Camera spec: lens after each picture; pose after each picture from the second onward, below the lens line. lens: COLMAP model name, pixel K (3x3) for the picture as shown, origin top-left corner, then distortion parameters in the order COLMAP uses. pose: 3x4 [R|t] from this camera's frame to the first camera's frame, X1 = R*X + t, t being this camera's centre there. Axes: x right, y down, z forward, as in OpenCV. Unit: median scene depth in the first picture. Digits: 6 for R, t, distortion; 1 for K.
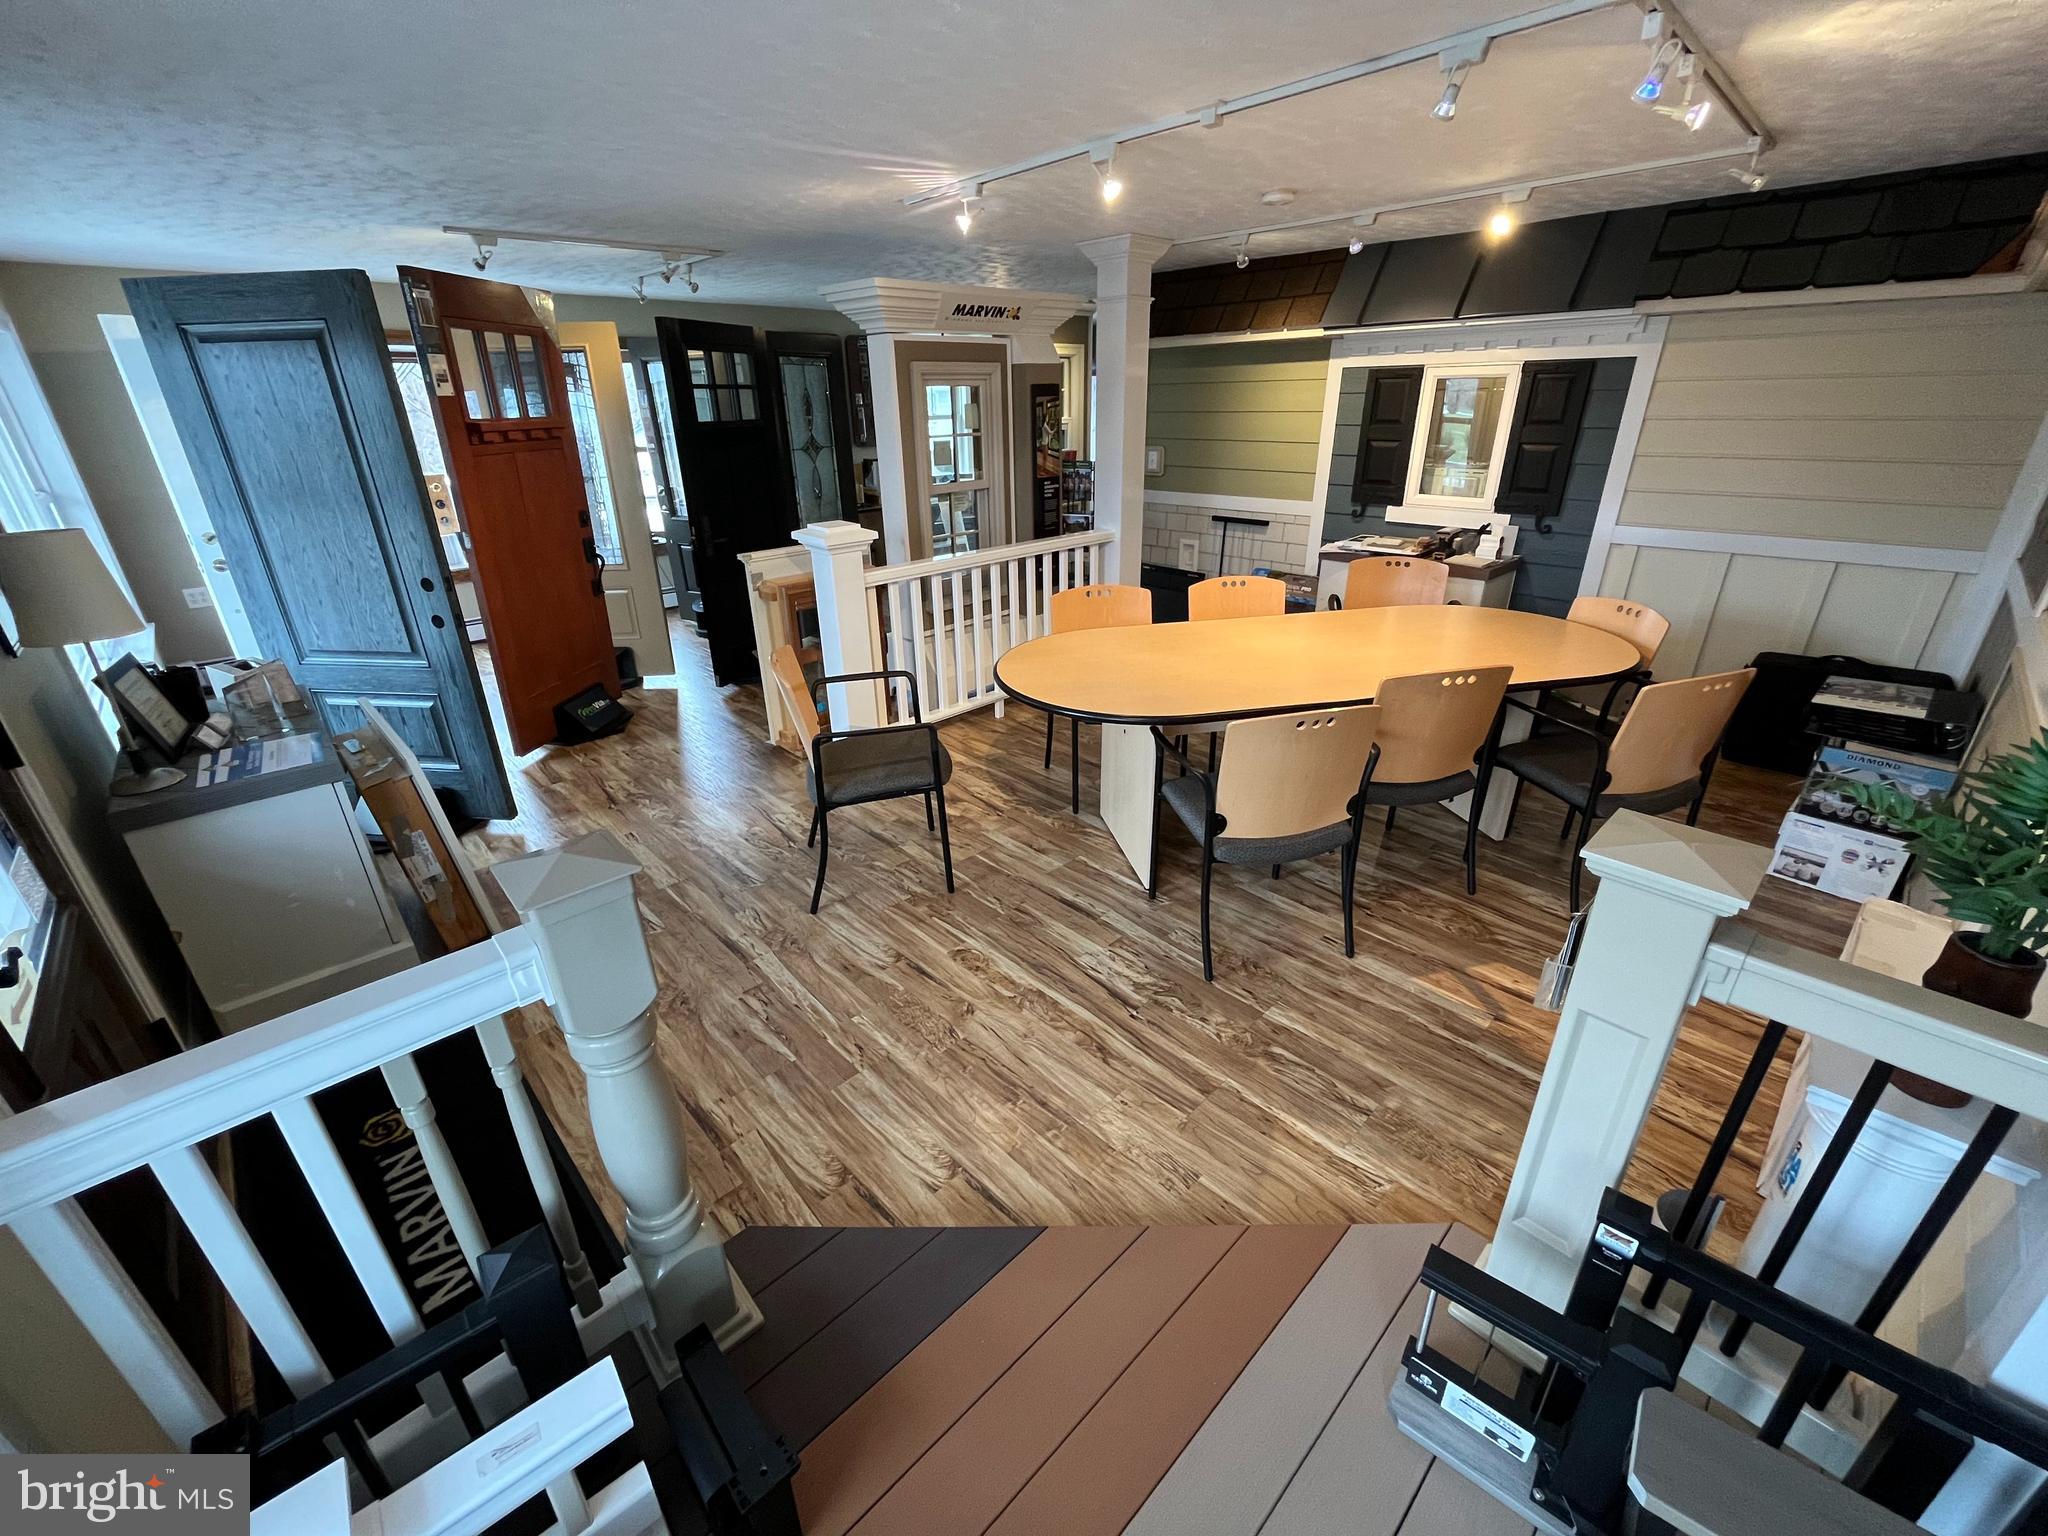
lens RADIAL K [[828.7, 0, 1020.9], [0, 828.7, 761.4], [0, 0, 1]] dist [-0.004016, 0.000449]
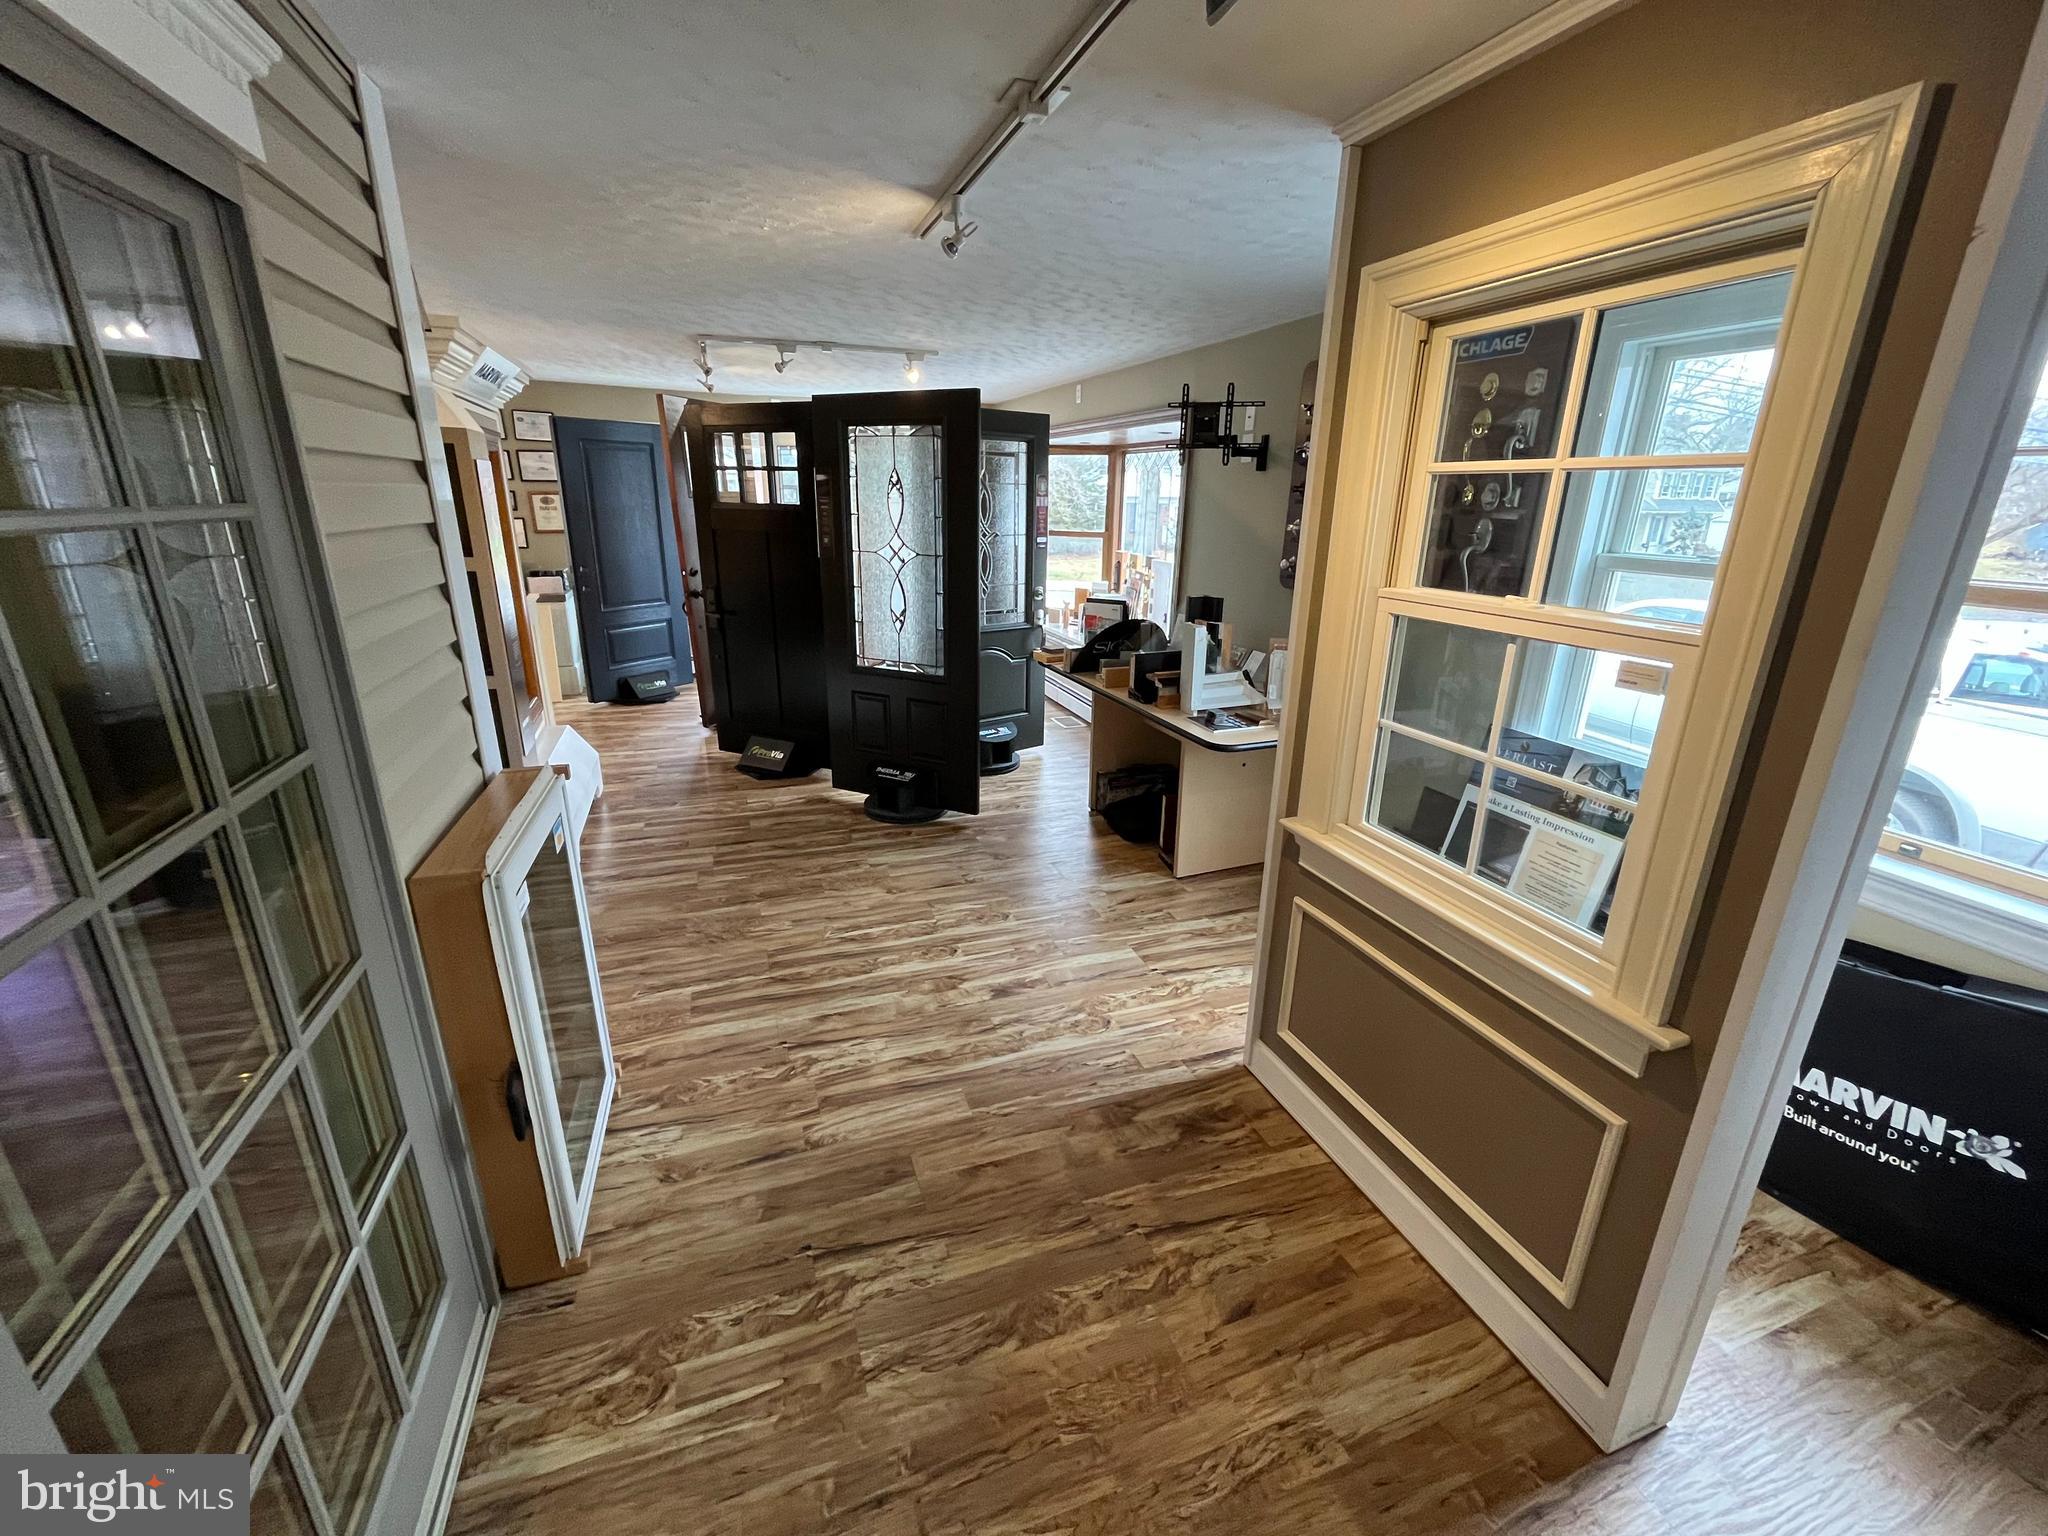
lens RADIAL K [[828.7, 0, 1020.9], [0, 828.7, 761.4], [0, 0, 1]] dist [-0.004016, 0.000449]
pose [[-0.403136, 0.290044, -0.867961, 0.600635], [-0.368237, 0.816863, 0.444001, -0.488837], [0.837785, 0.498608, -0.222502, 1.122252]]
